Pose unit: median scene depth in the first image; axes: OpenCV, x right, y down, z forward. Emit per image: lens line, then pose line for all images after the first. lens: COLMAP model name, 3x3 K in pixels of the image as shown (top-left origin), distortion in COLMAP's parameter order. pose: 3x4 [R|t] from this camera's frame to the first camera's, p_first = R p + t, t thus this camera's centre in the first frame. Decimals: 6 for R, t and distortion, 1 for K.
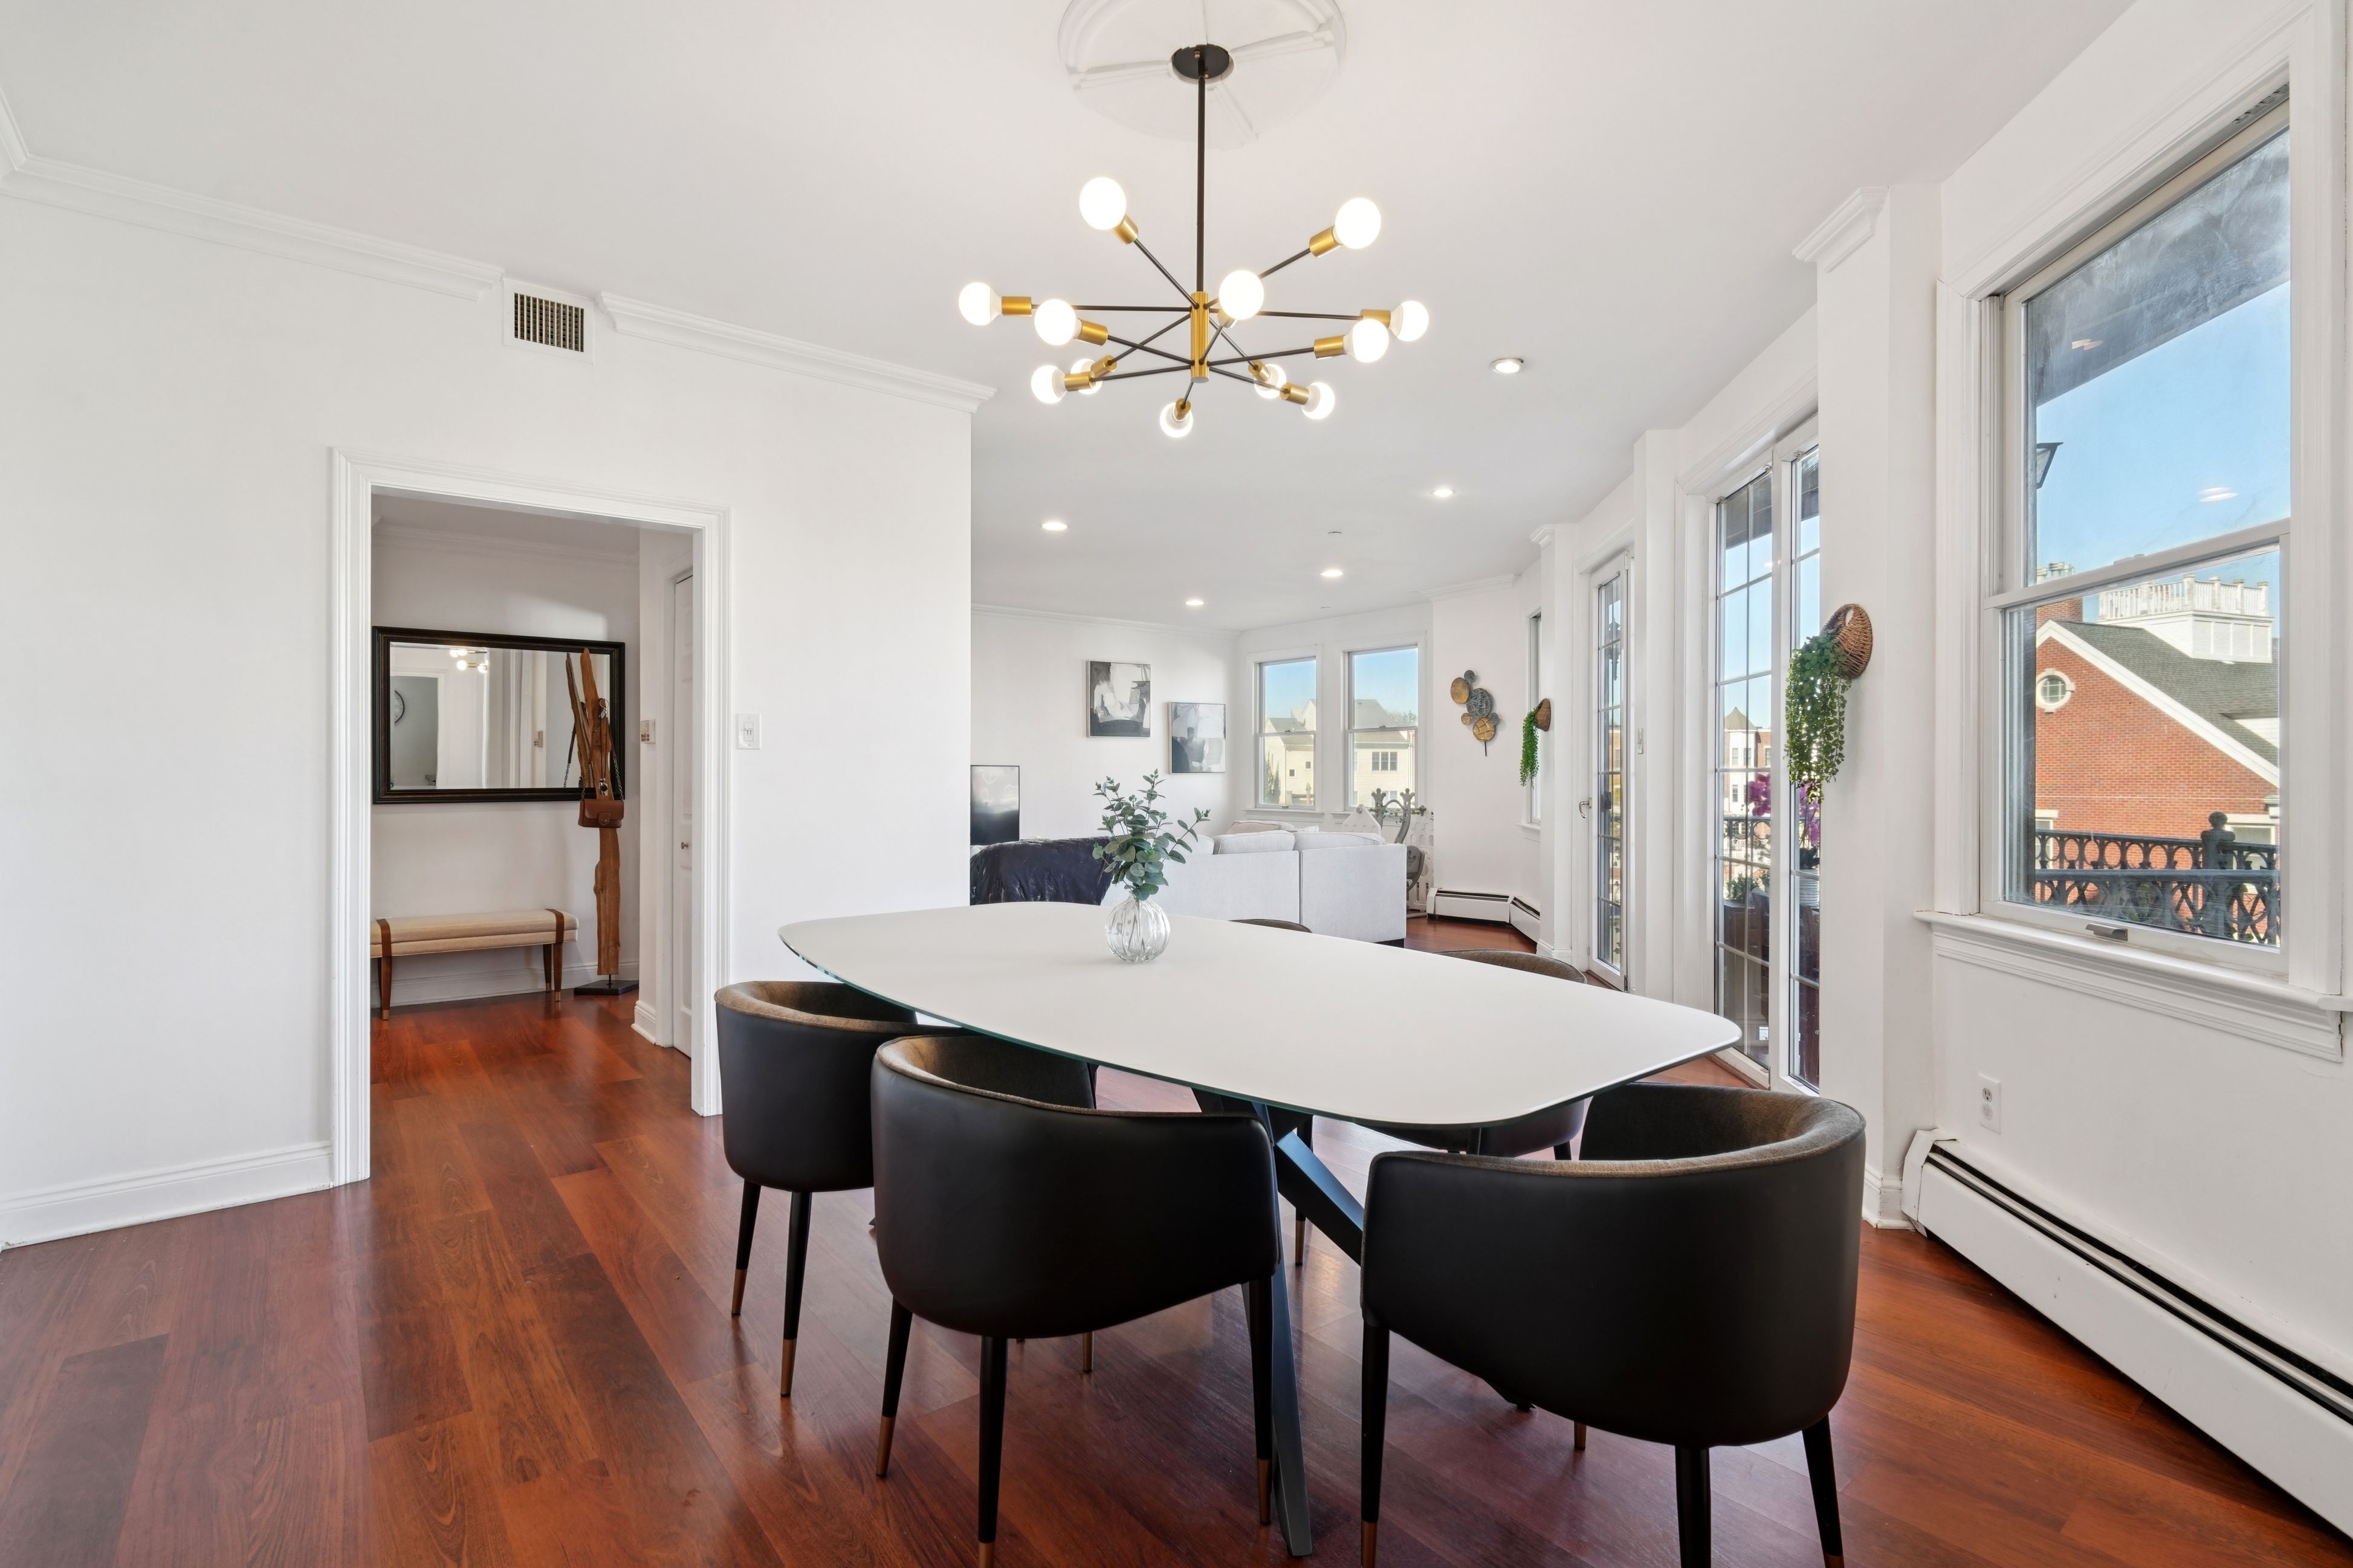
lens RADIAL K [[1089.0, 0, 1176.5], [0, 1089.0, 784.0], [0, 0, 1]] dist [-0.010213, -0.000283]
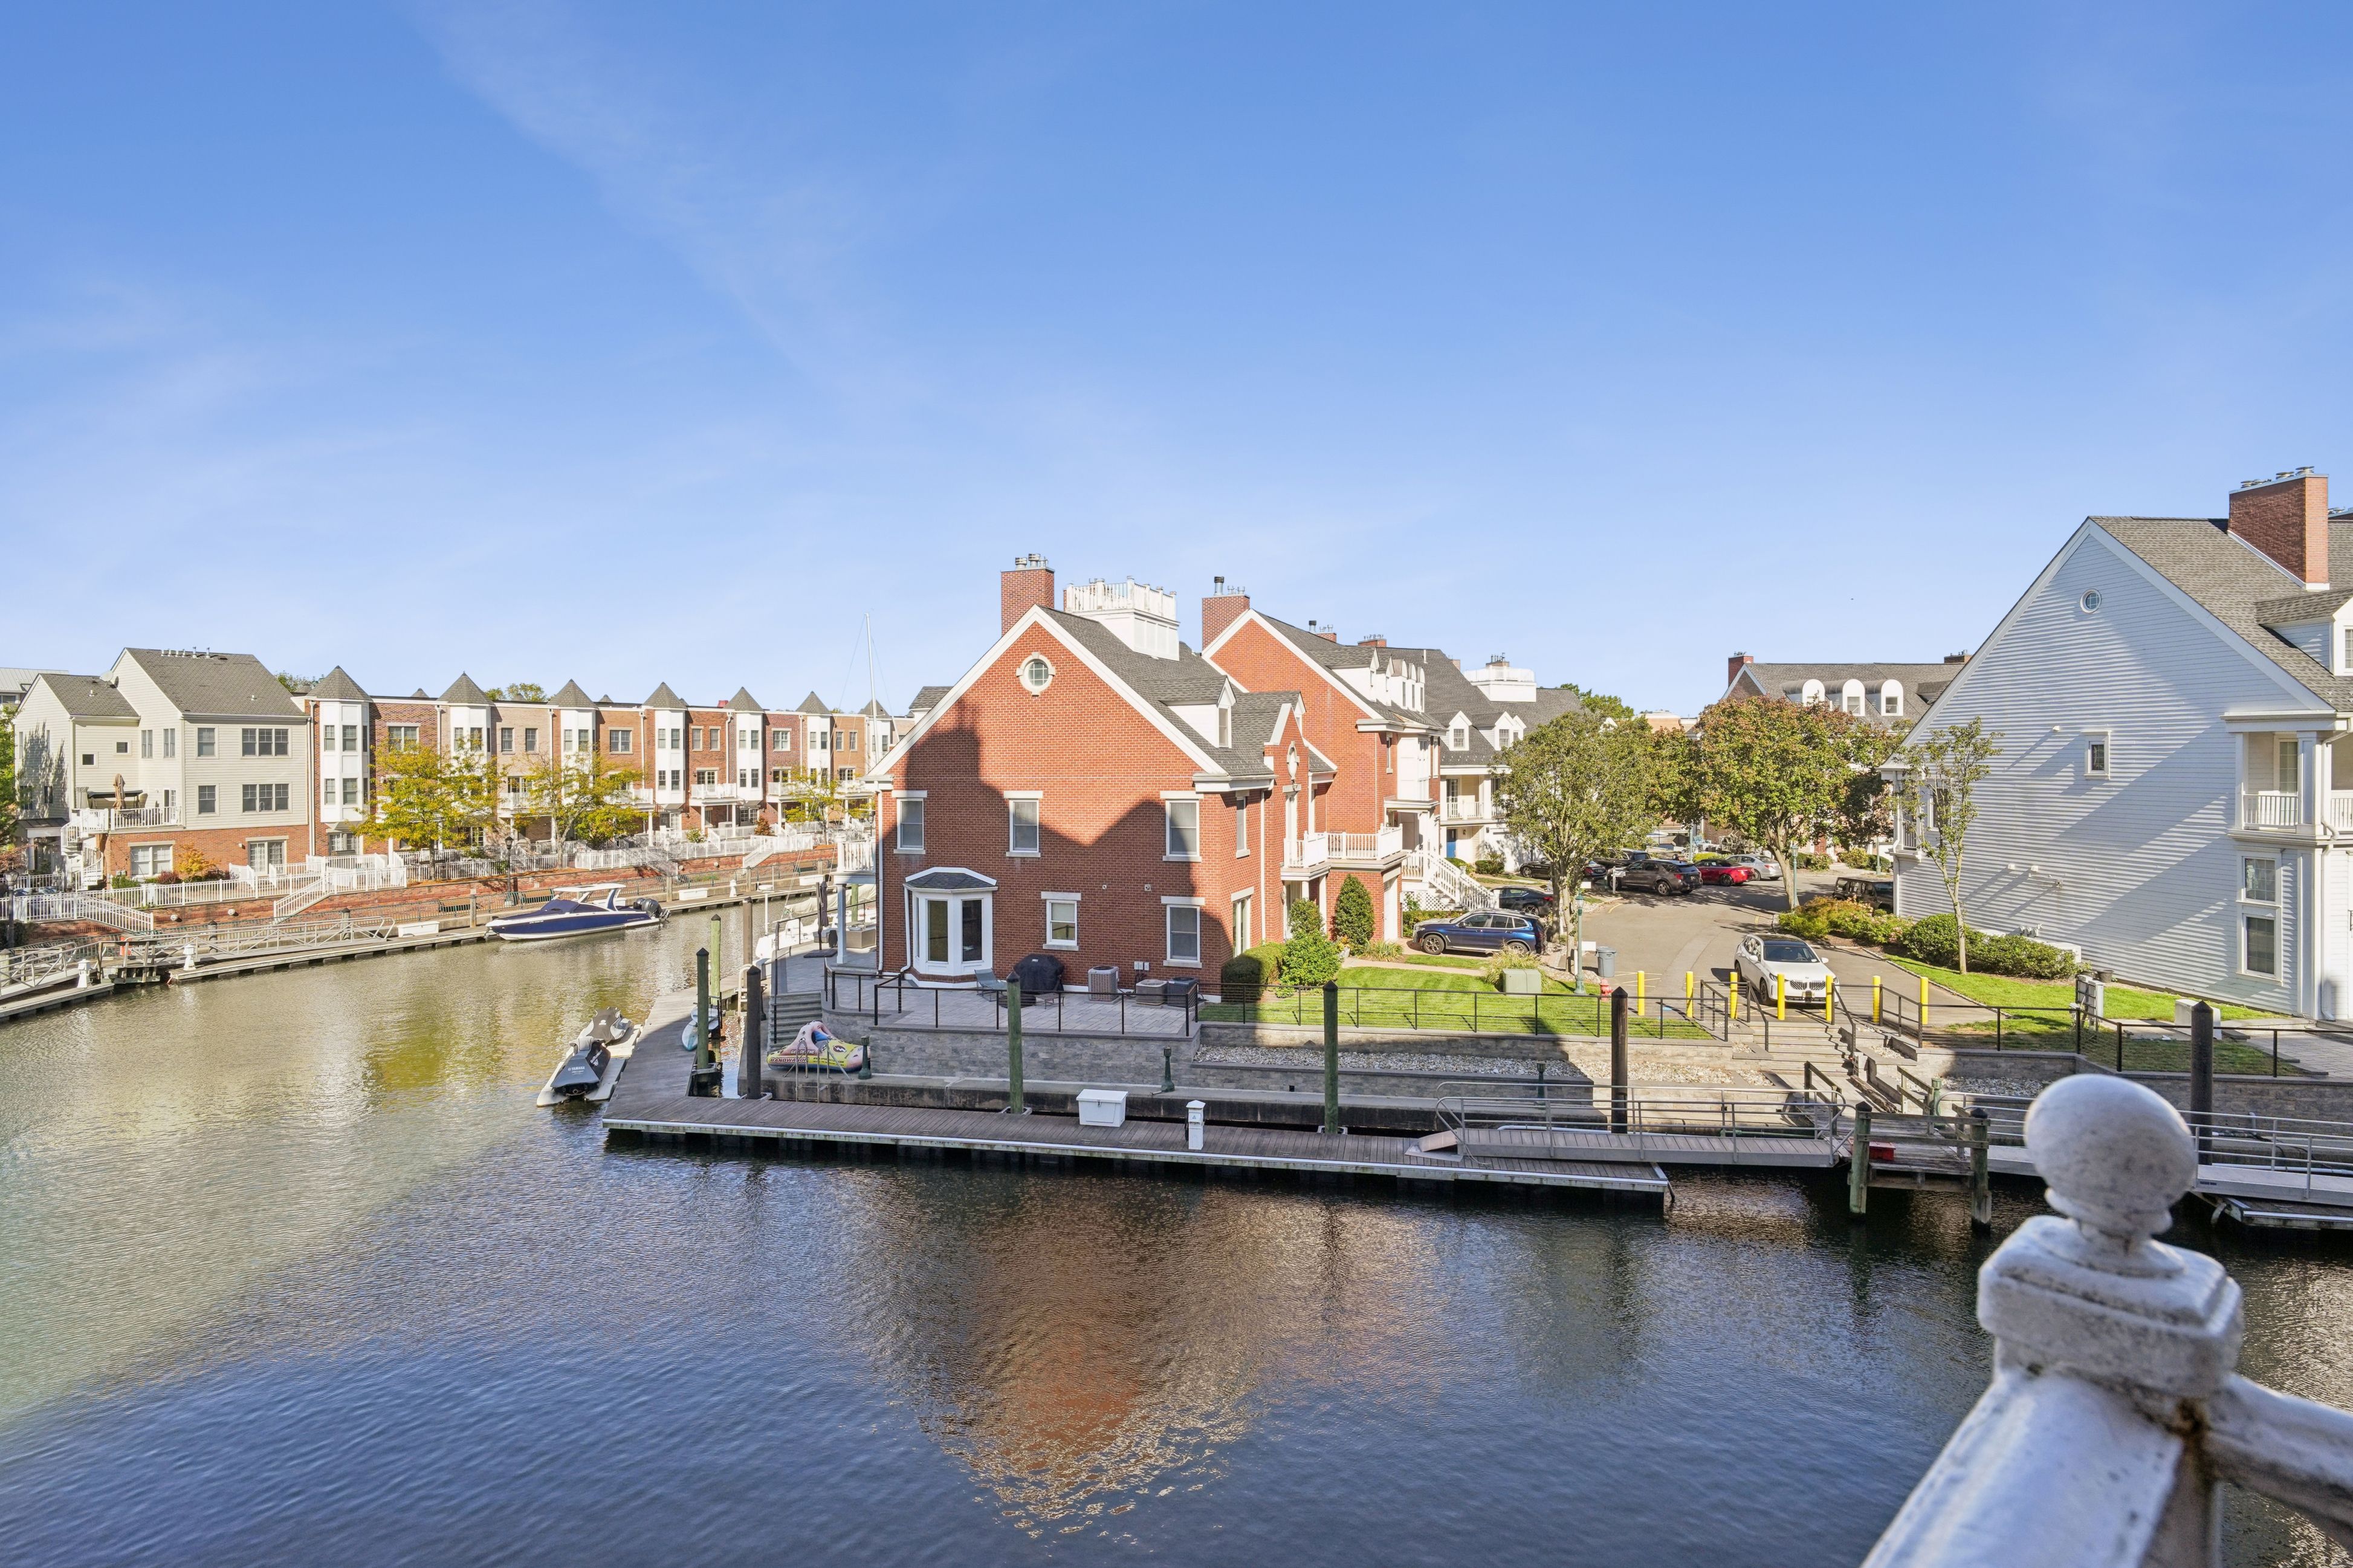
lens RADIAL K [[1118.2, 0, 1176.6], [0, 1118.2, 748.2], [0, 0, 1]] dist [0.013942, -0.011699]
pose [[0.664864, 0.001696, 0.746963, 0.330343], [0.012091, 0.999842, -0.013032, -0.002937], [-0.746867, 0.017696, 0.664738, 0.612850]]
